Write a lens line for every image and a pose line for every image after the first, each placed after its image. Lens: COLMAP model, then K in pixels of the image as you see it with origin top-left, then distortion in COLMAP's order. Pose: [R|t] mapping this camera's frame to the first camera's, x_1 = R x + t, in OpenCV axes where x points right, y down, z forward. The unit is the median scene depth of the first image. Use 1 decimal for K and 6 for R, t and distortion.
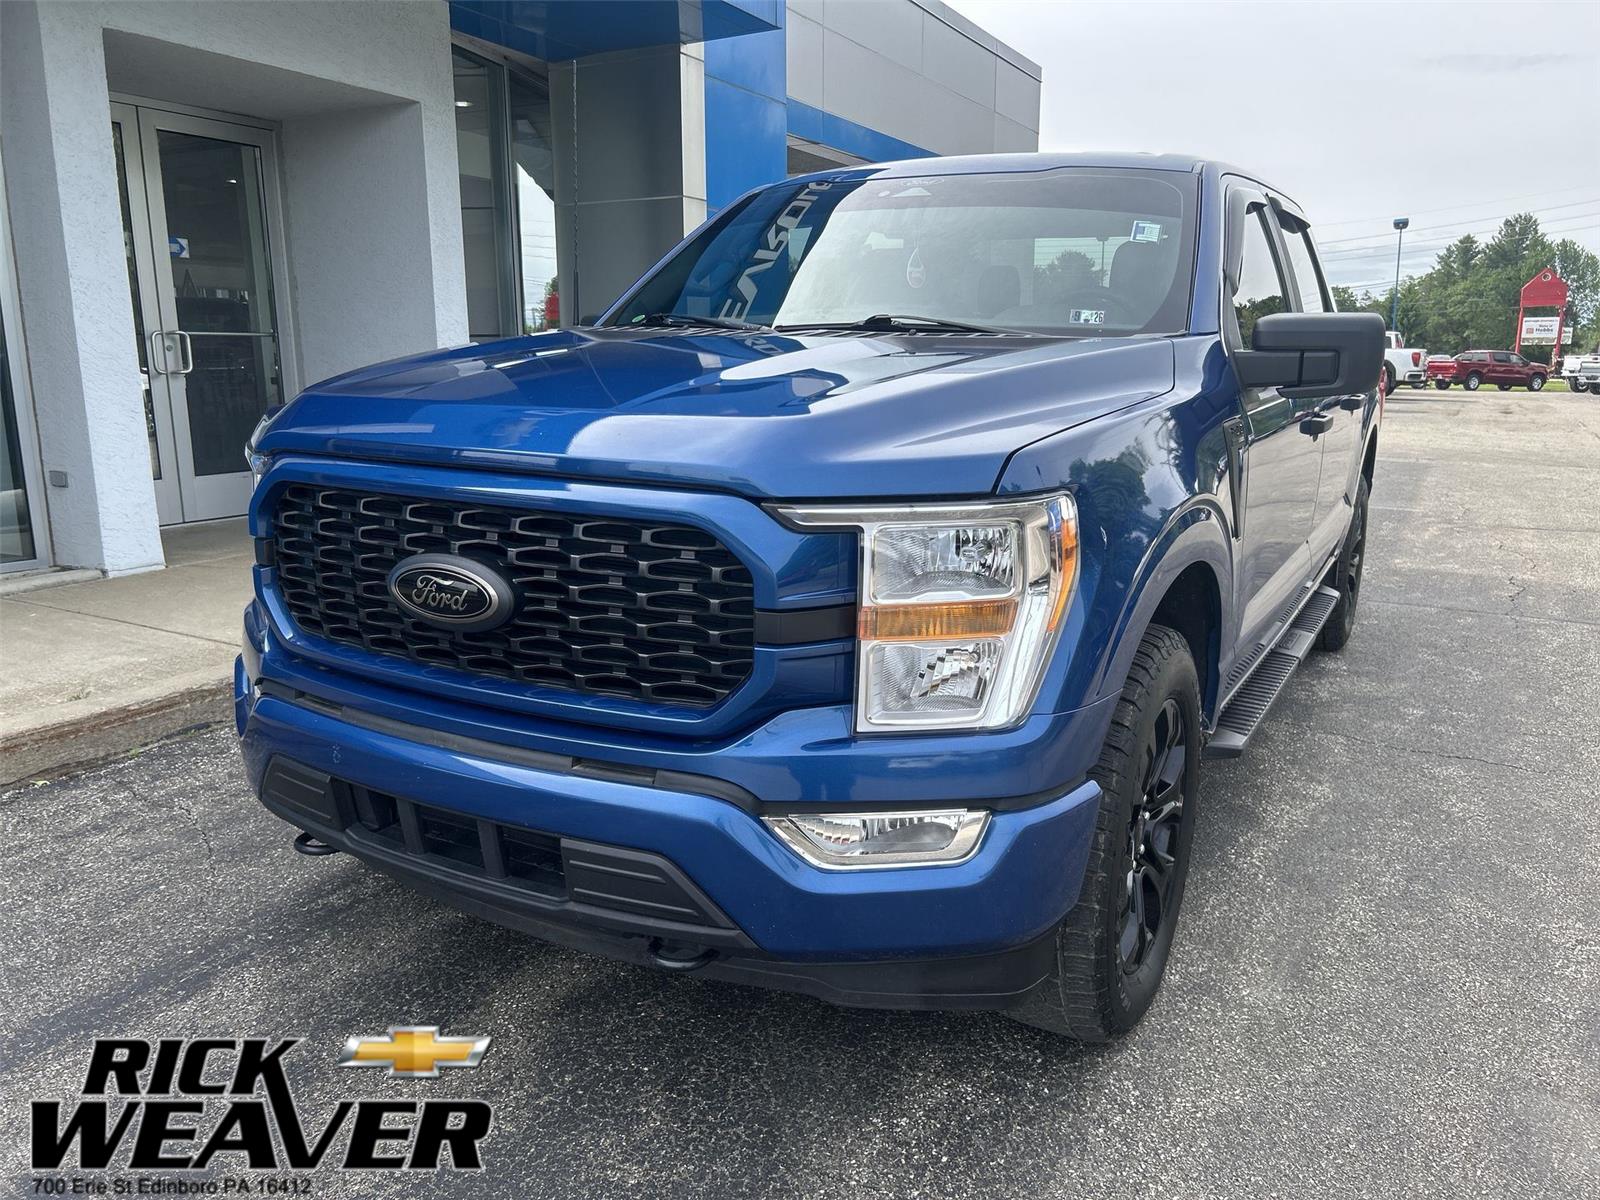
lens RADIAL K [[1208.1, 0, 799.0], [0, 1208.1, 613.1], [0, 0, 1]] dist [0.057748, -0.059338]
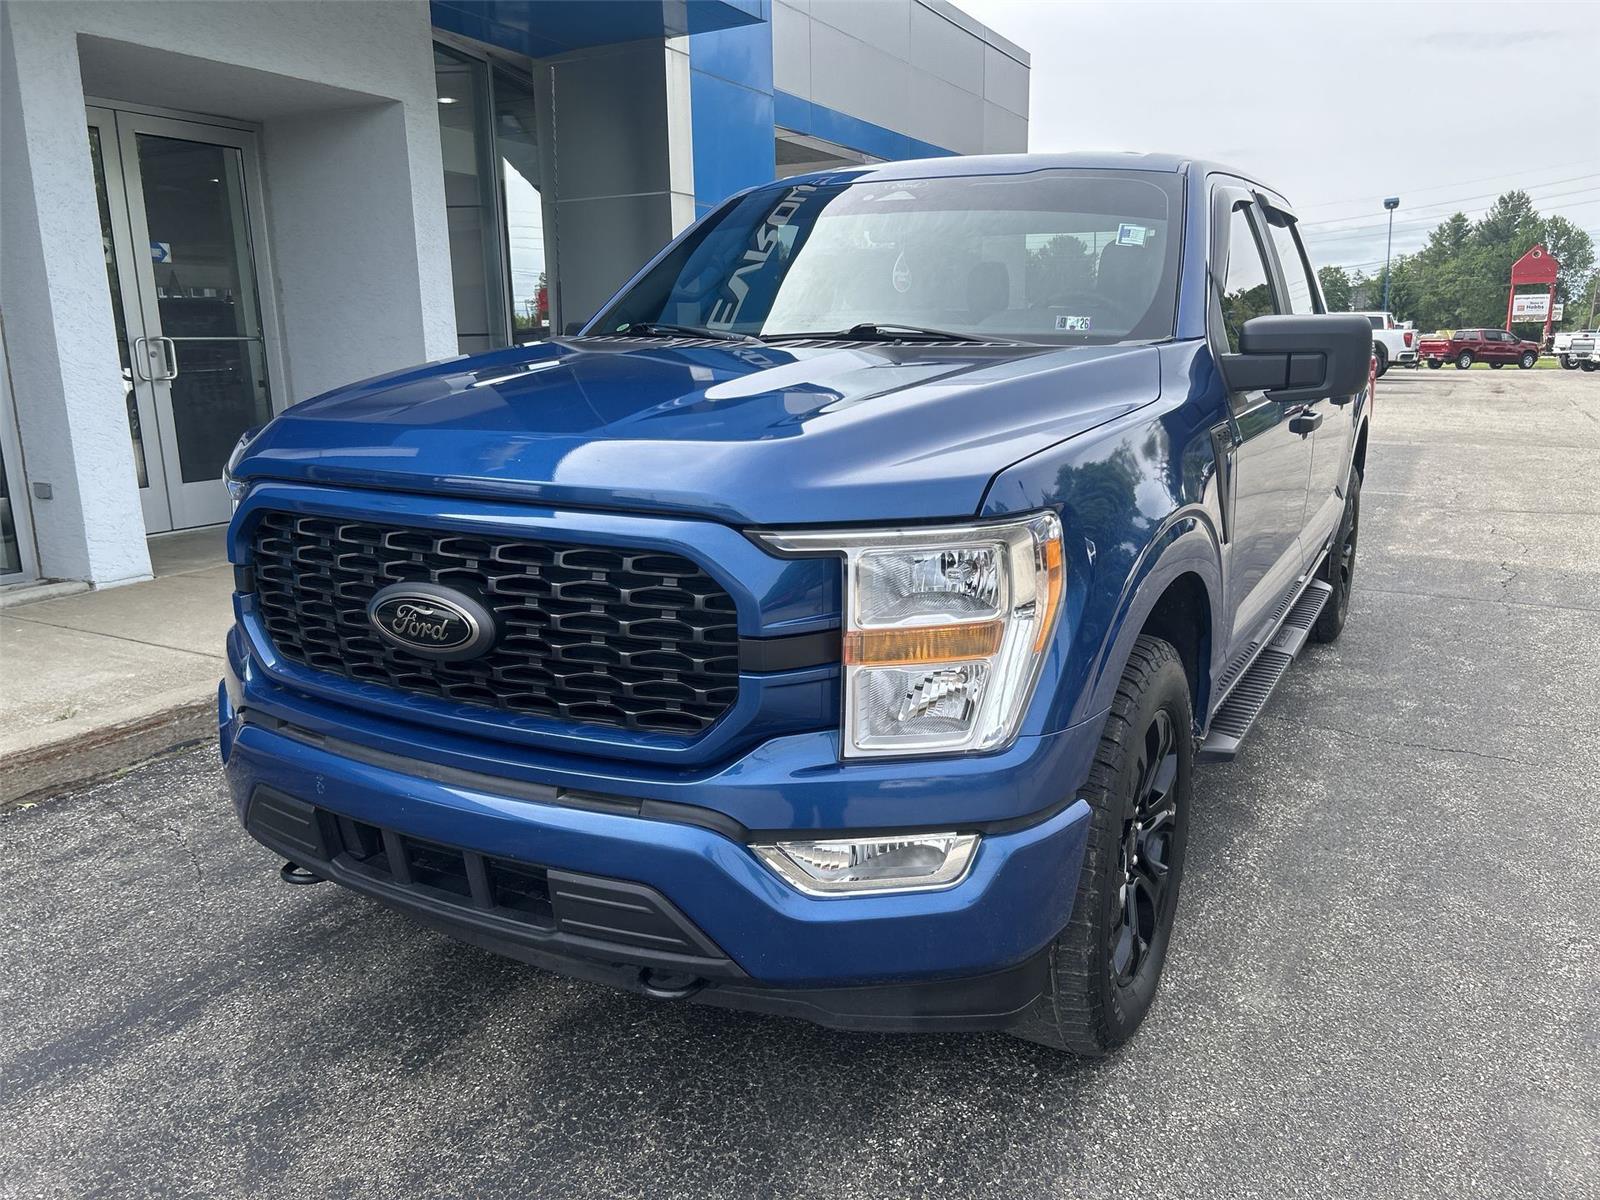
lens RADIAL K [[1208.1, 0, 809.9], [0, 1208.1, 615.0], [0, 0, 1]] dist [0.057748, -0.059338]
pose [[0.999796, -0.017674, 0.009749, 0.008675], [0.017565, 0.999783, 0.011158, -0.021743], [-0.009944, -0.010985, 0.999890, 0.007122]]
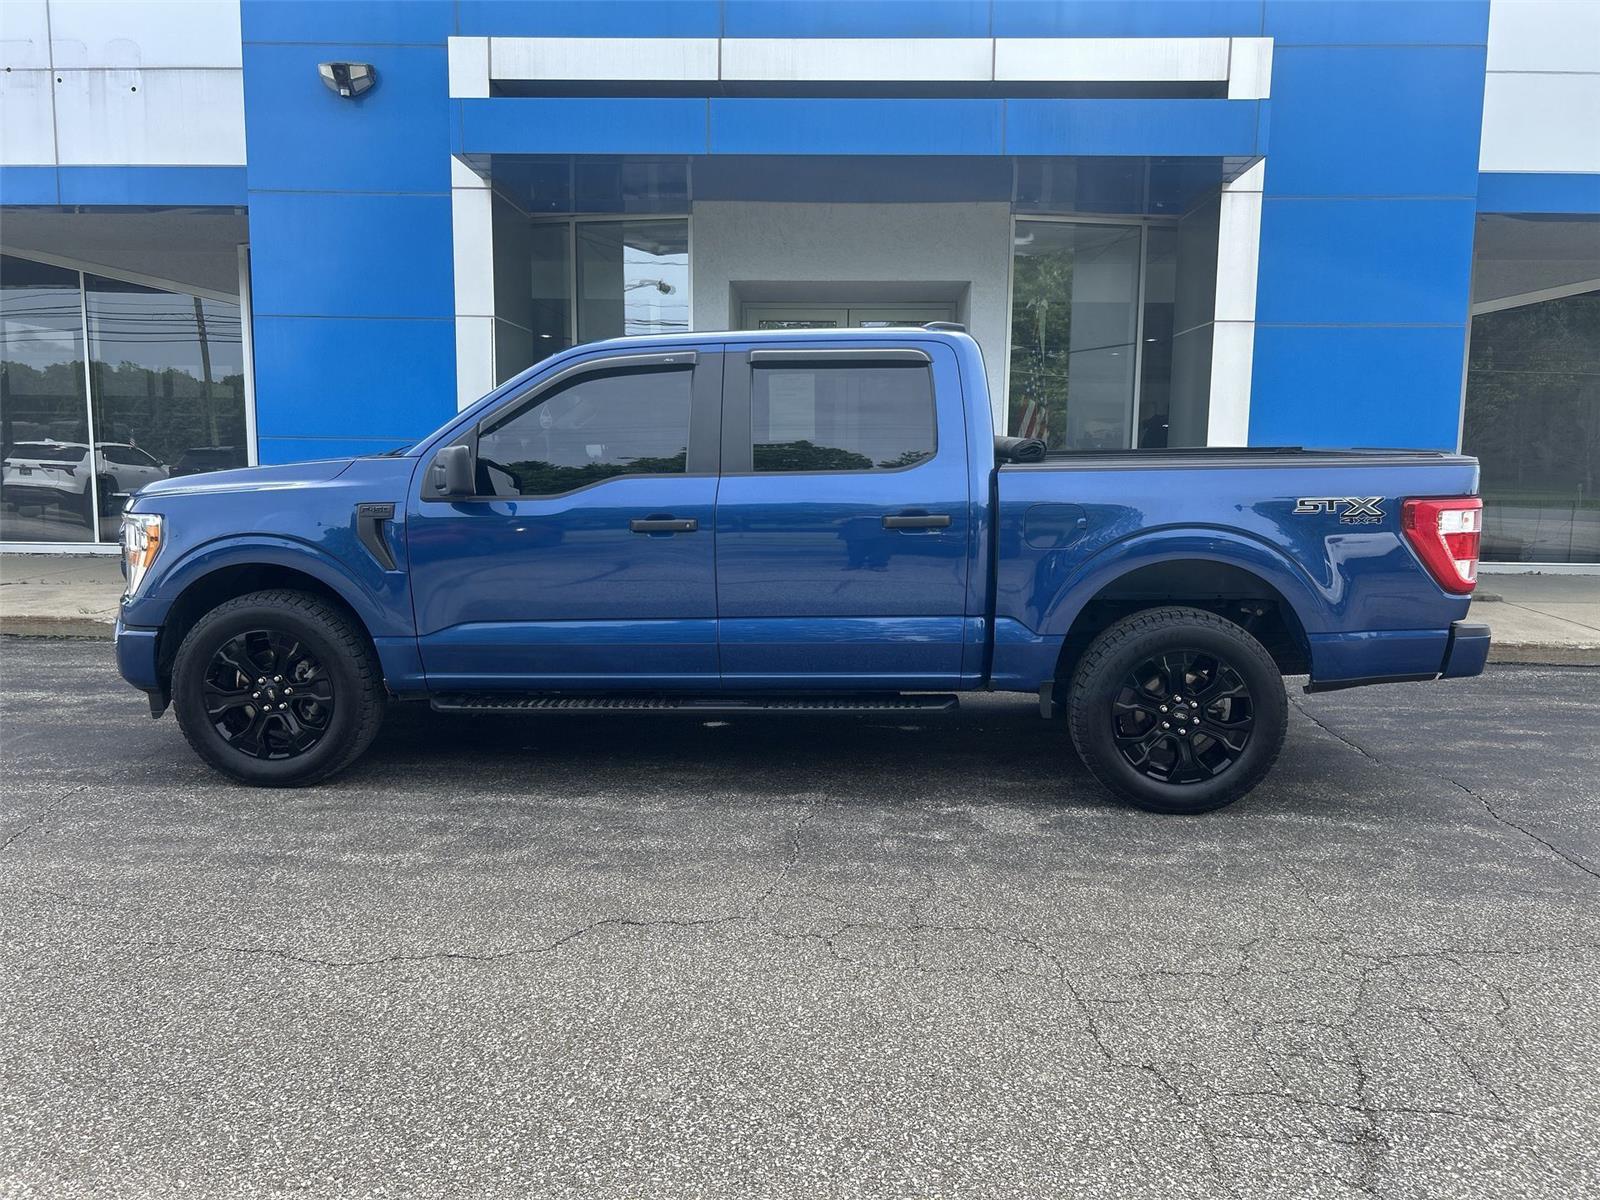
lens RADIAL K [[1208.1, 0, 797.7], [0, 1208.1, 584.4], [0, 0, 1]] dist [0.057748, -0.059338]
pose [[0.443038, 0.106310, -0.890177, 2.333336], [-0.203040, 0.979042, 0.015871, -0.196203], [0.873208, 0.173710, 0.455338, 0.762961]]
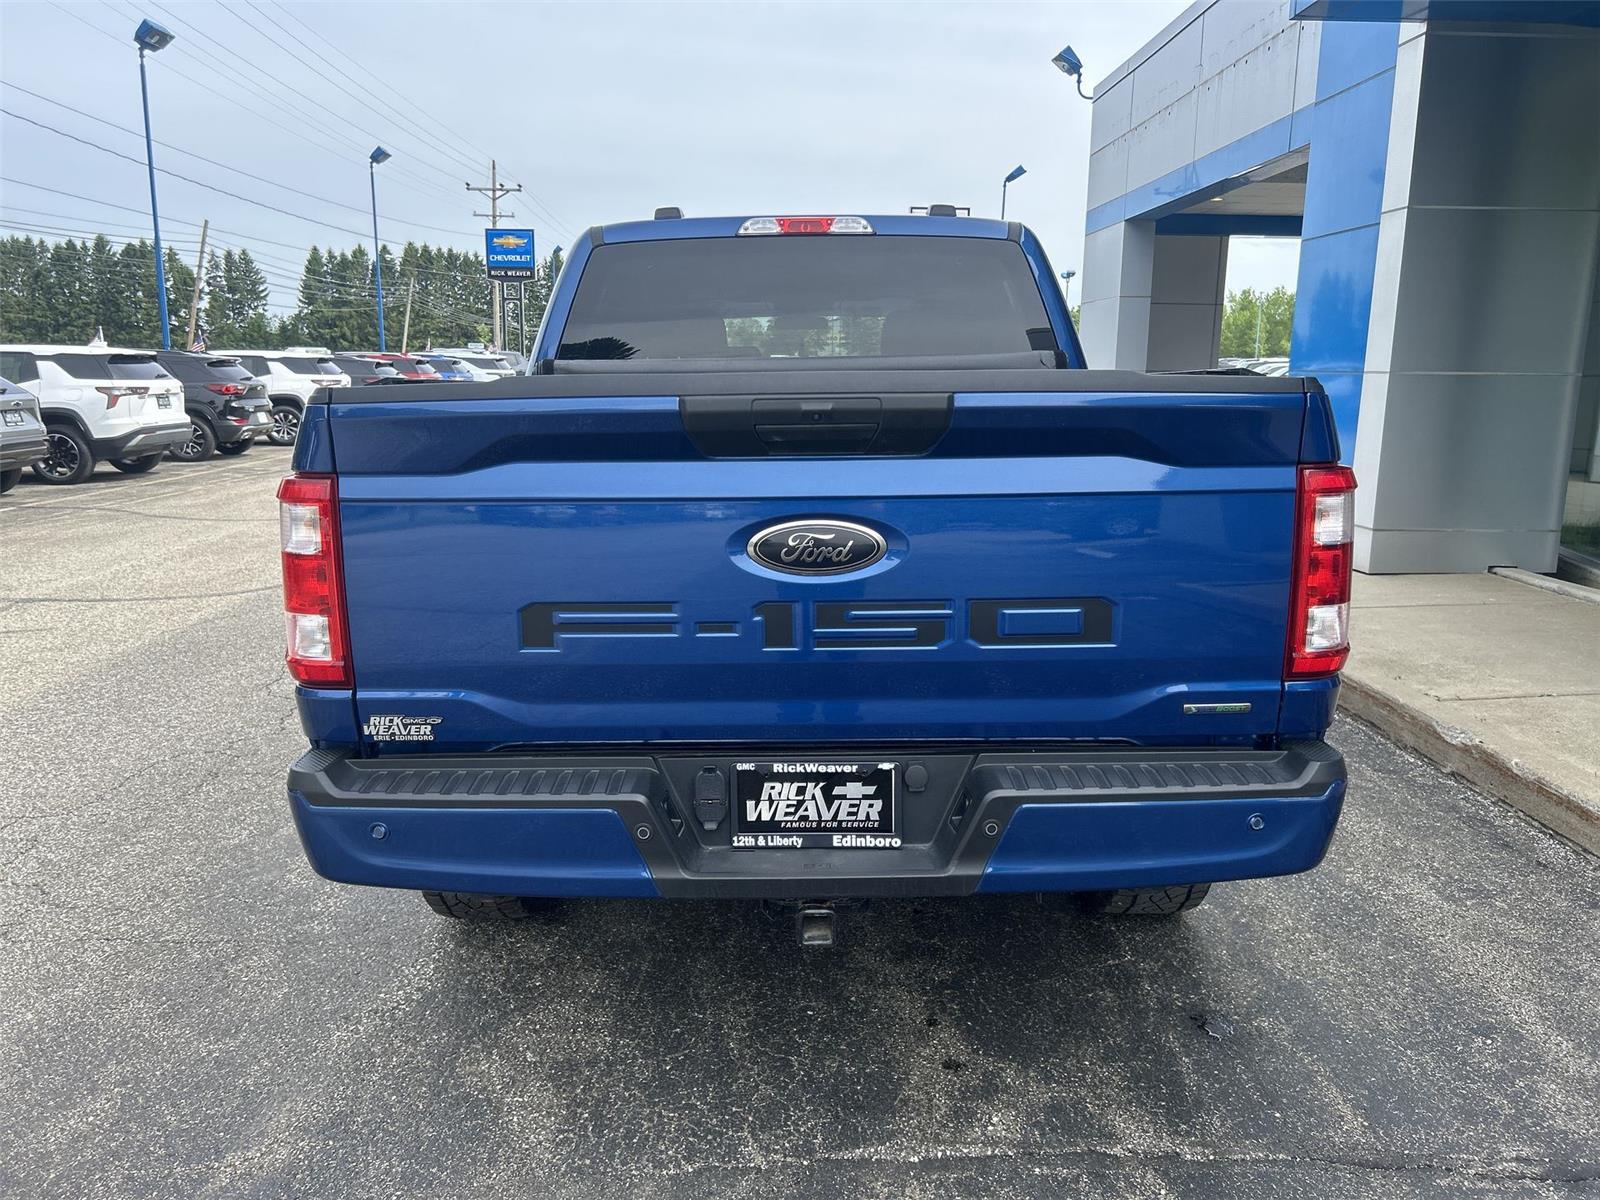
lens RADIAL K [[1208.1, 0, 794.4], [0, 1208.1, 580.3], [0, 0, 1]] dist [0.057748, -0.059338]
pose [[-0.871917, 0.079442, -0.483167, 1.264247], [-0.110572, 0.929319, 0.352335, -0.756968], [0.477006, 0.360632, -0.801505, 3.273529]]
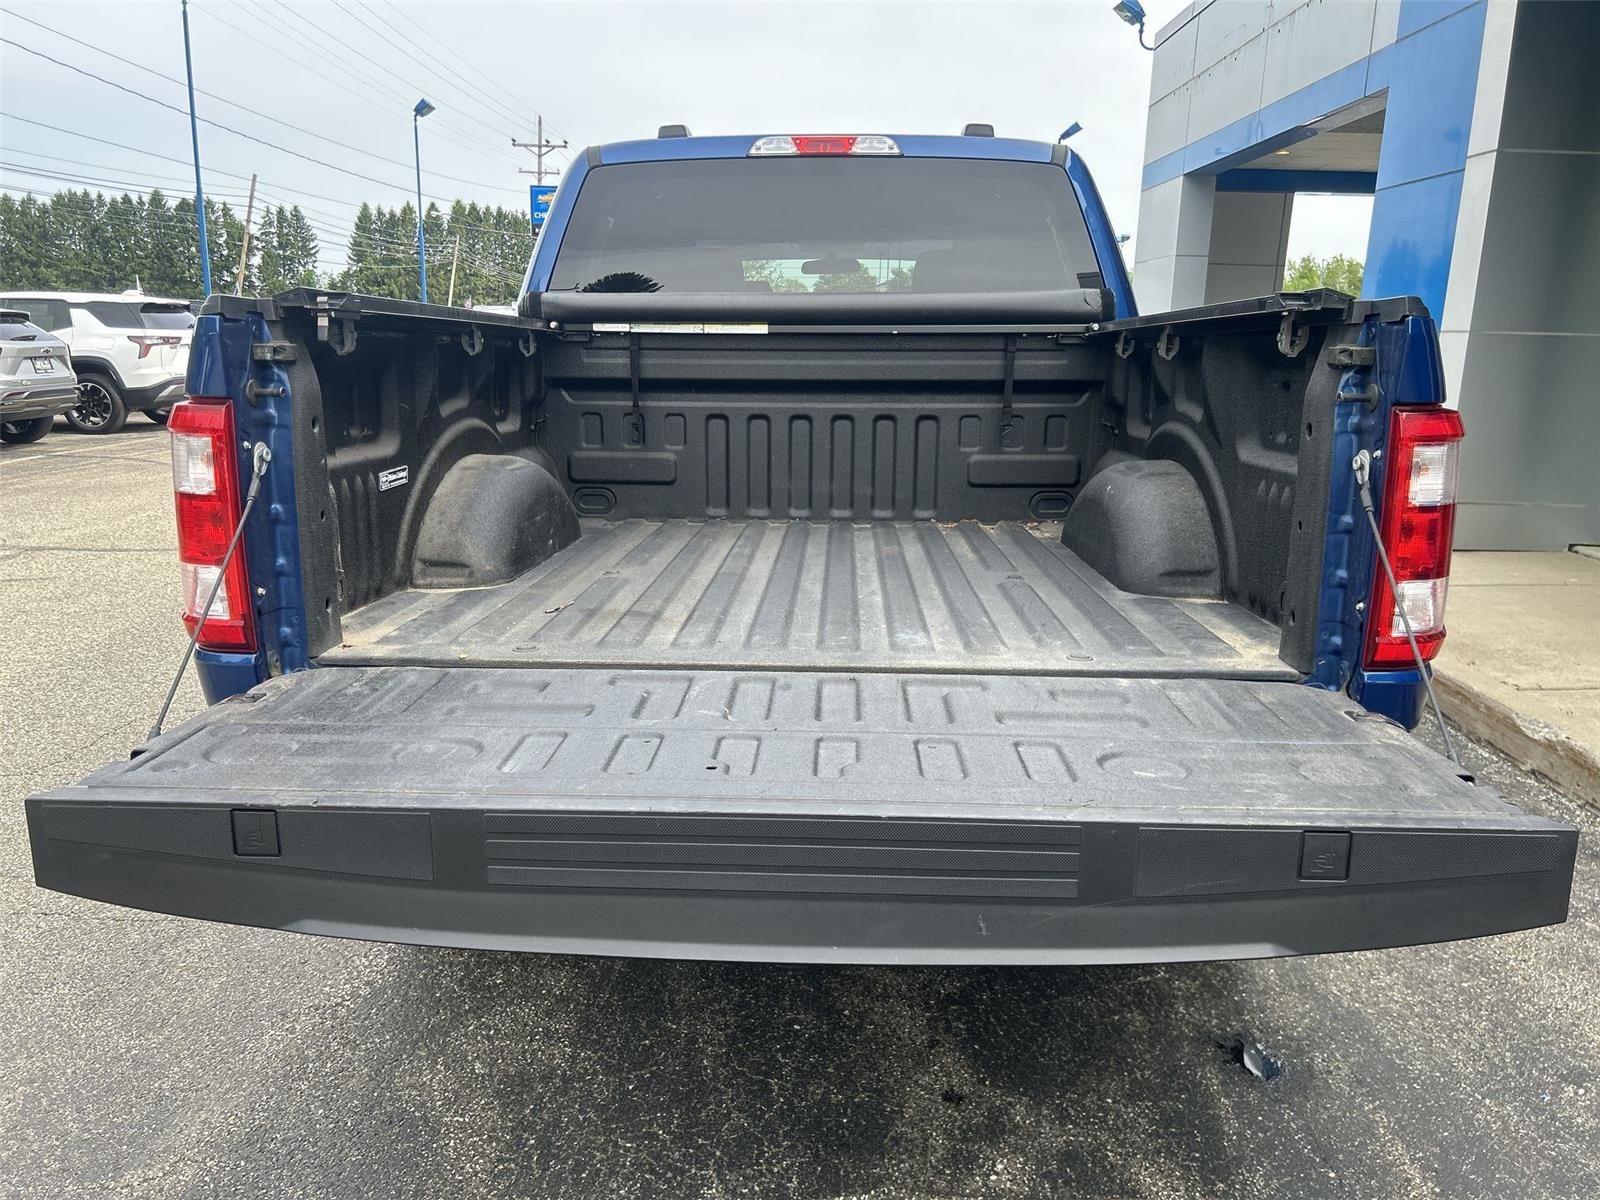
lens RADIAL K [[1208.1, 0, 787.0], [0, 1208.1, 593.9], [0, 0, 1]] dist [0.057748, -0.059338]
pose [[-0.892083, 0.078634, -0.444977, 1.168527], [-0.115479, 0.912370, 0.392741, -0.708981], [0.436867, 0.401743, -0.804829, 3.185133]]
